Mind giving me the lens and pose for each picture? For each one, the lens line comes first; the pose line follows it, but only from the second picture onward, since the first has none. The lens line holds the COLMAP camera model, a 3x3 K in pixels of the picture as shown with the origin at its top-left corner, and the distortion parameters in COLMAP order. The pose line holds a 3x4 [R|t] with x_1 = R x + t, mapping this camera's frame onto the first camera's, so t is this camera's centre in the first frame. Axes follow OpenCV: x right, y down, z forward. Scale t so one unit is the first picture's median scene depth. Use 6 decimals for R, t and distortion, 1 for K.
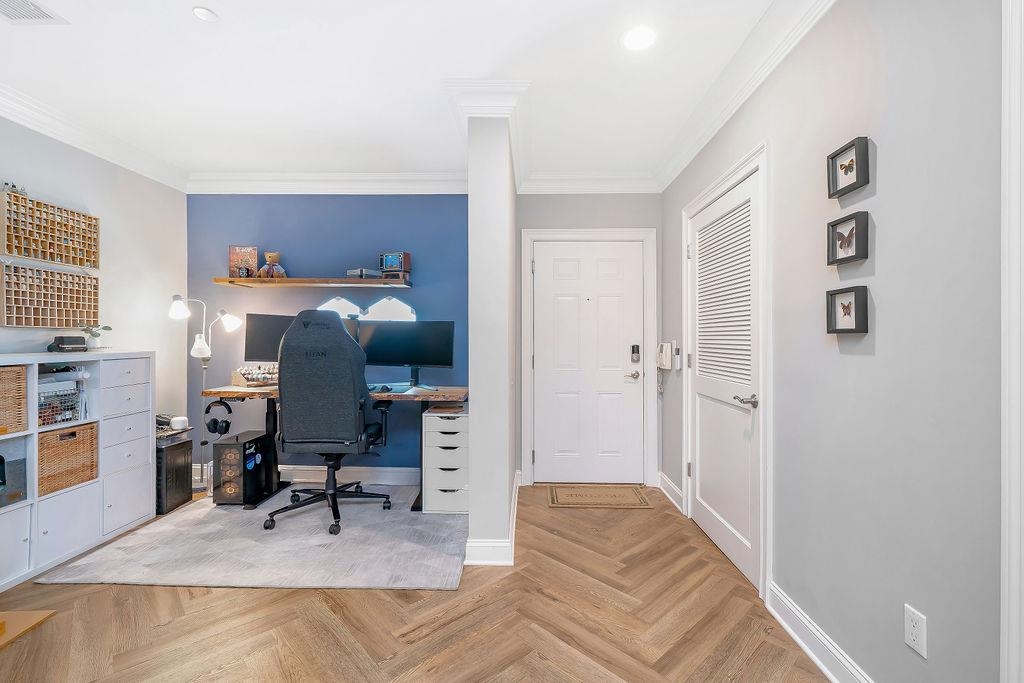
lens RADIAL K [[432.7, 0, 512.9], [0, 432.7, 352.2], [0, 0, 1]] dist [0.000554, -0.000464]
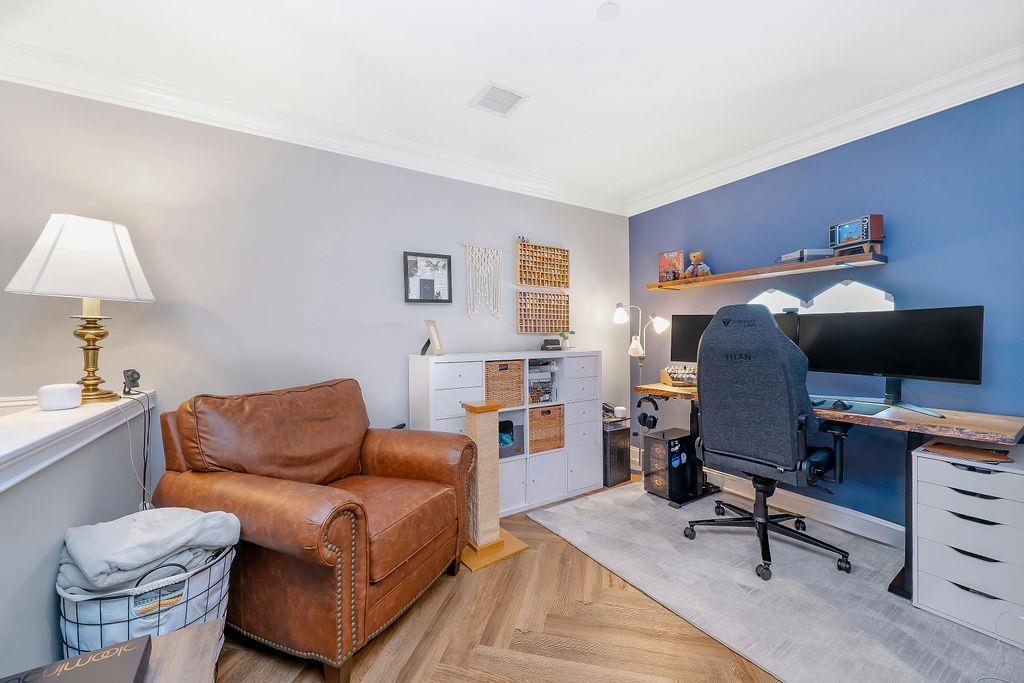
lens RADIAL K [[391.6, 0, 509.9], [0, 391.6, 338.1], [0, 0, 1]] dist [-0.002182, -0.000251]
pose [[0.546875, -0.013931, -0.837098, -0.046394], [-0.012308, 0.999620, -0.024677, -0.006064], [0.837124, 0.023799, 0.546496, 0.172173]]
